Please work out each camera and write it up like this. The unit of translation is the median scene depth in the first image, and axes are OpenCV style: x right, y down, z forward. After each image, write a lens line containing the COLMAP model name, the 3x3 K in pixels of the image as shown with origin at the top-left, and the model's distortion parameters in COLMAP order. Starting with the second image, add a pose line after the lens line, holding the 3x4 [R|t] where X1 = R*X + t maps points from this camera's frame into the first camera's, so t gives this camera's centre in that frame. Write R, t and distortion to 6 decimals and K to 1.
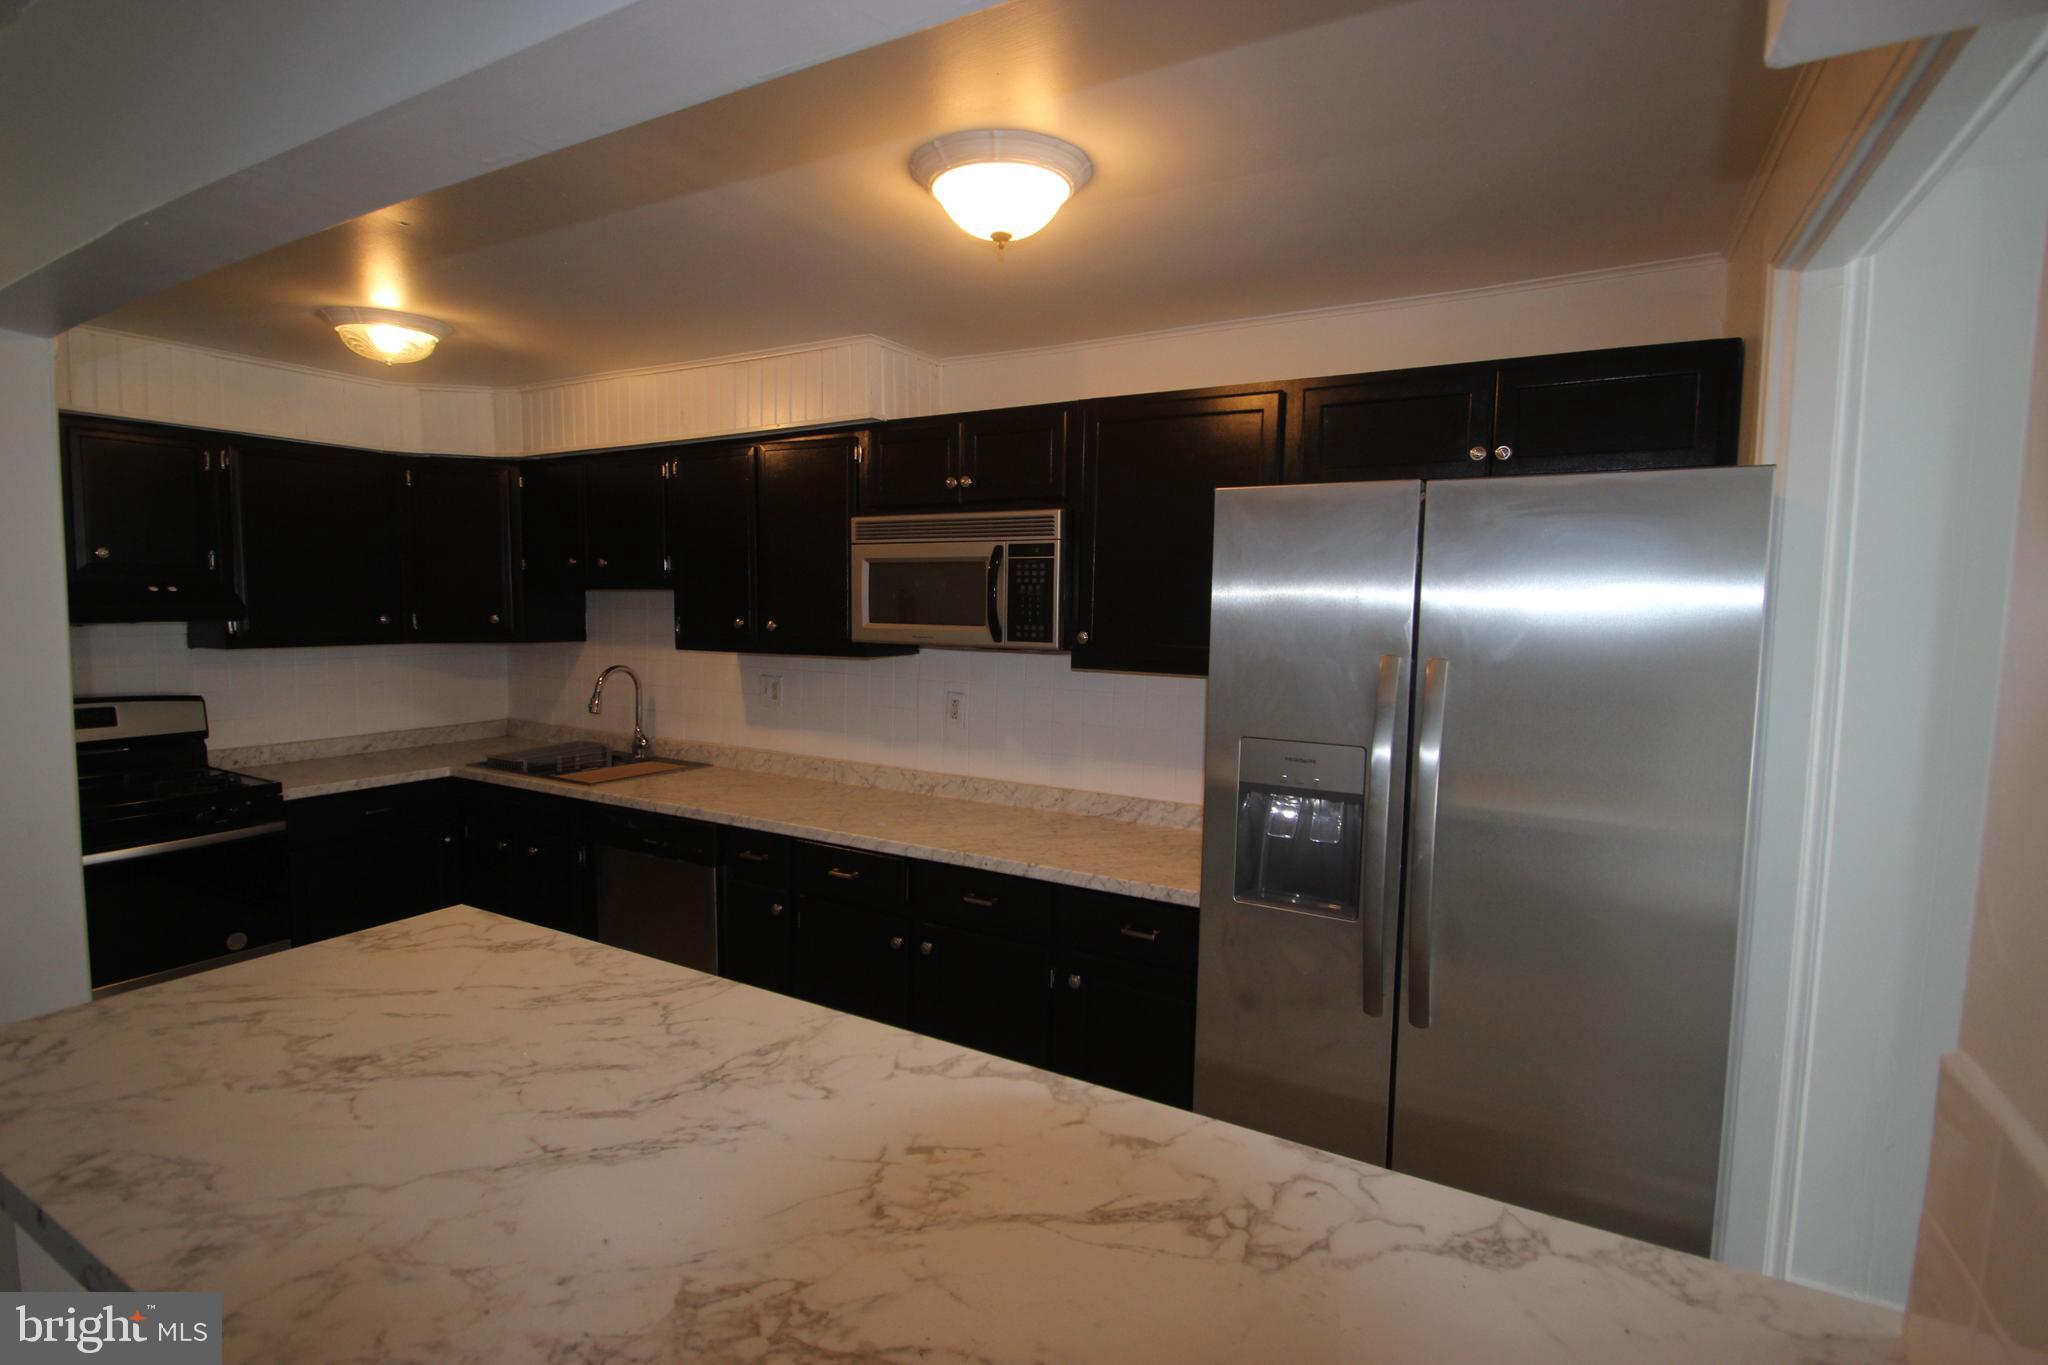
lens RADIAL K [[961.6, 0, 1030.3], [0, 961.6, 686.8], [0, 0, 1]] dist [-0.003986, -0.001390]
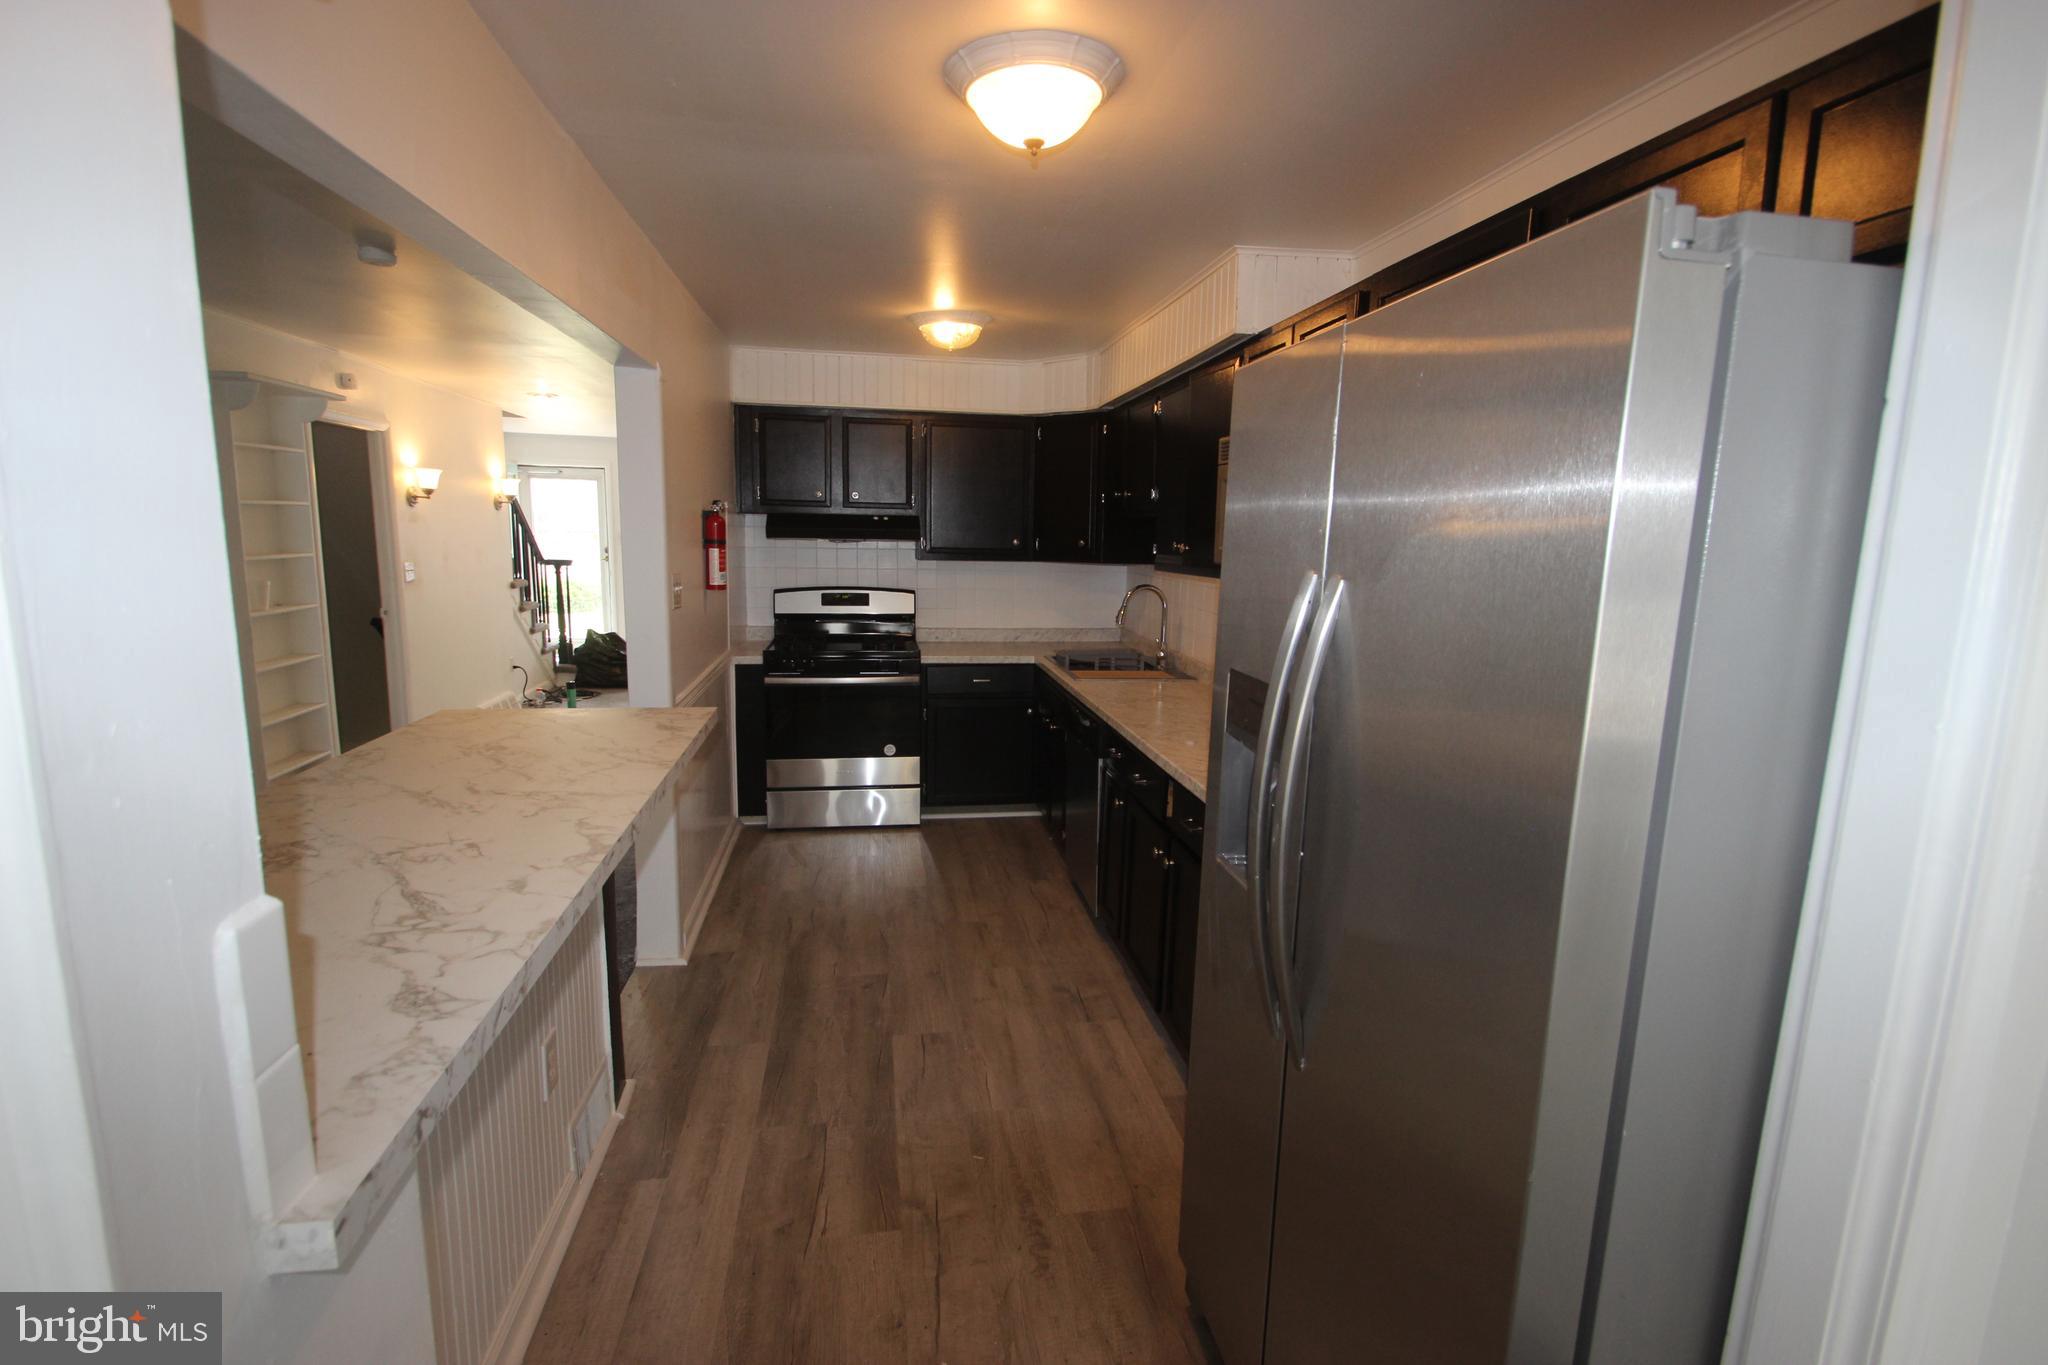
lens RADIAL K [[961.6, 0, 1037.7], [0, 961.6, 675.5], [0, 0, 1]] dist [-0.003986, -0.001390]
pose [[0.628451, 0.116044, -0.769145, 1.370185], [-0.081984, 0.993183, 0.082859, 0.003710], [0.773517, 0.010985, 0.633681, 0.606350]]
